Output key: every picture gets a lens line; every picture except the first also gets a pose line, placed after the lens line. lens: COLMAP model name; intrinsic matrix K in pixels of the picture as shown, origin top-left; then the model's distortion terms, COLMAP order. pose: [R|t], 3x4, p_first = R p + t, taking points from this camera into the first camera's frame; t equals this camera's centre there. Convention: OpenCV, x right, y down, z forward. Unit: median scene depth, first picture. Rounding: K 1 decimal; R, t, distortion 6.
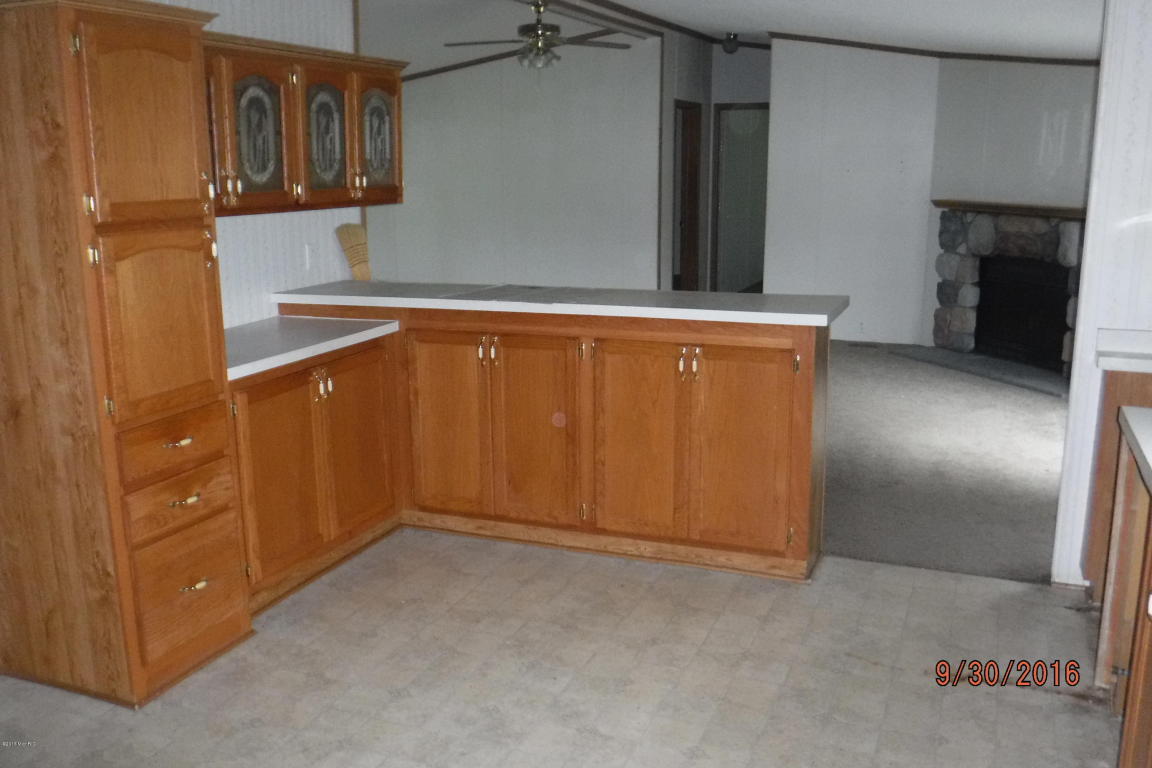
lens RADIAL K [[1079.2, 0, 571.7], [0, 1079.2, 404.0], [0, 0, 1]] dist [0.009415, 0.002597]
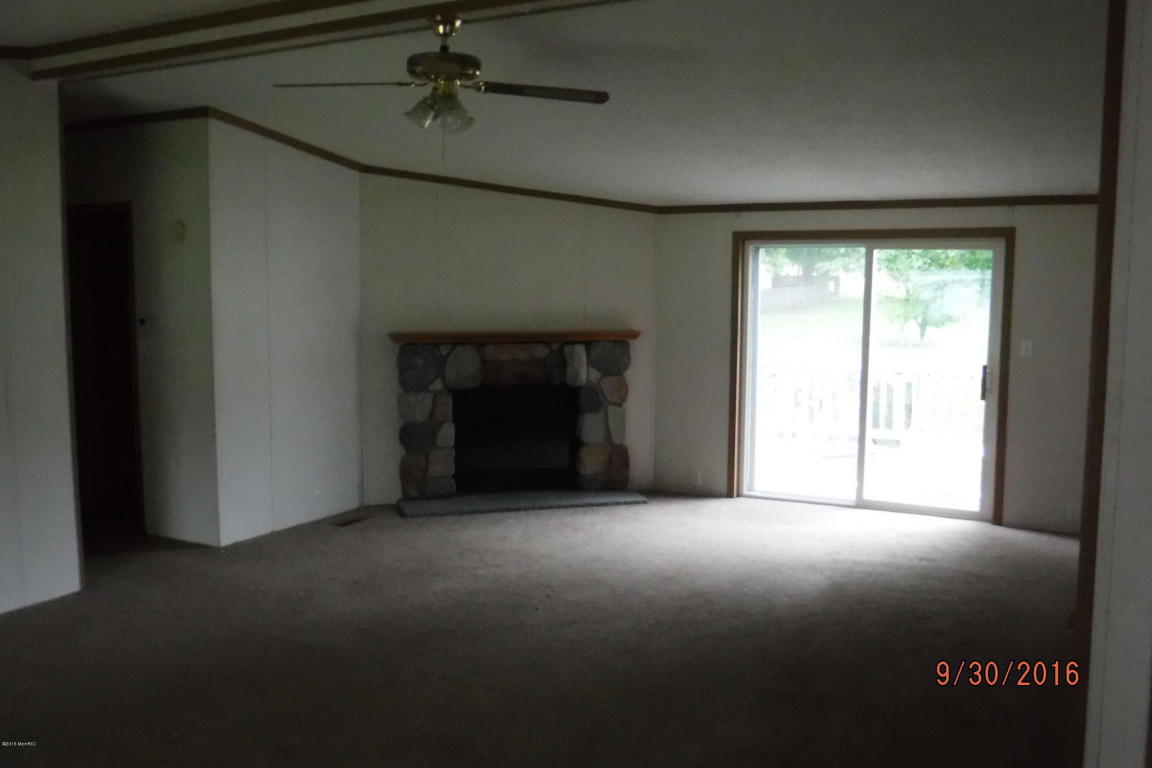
lens RADIAL K [[1079.2, 0, 571.7], [0, 1079.2, 404.0], [0, 0, 1]] dist [0.009415, 0.002597]
pose [[0.062354, -0.122878, 0.990461, -0.534559], [0.222130, 0.969210, 0.106258, -0.200713], [-0.973021, 0.213386, 0.087729, 0.820385]]
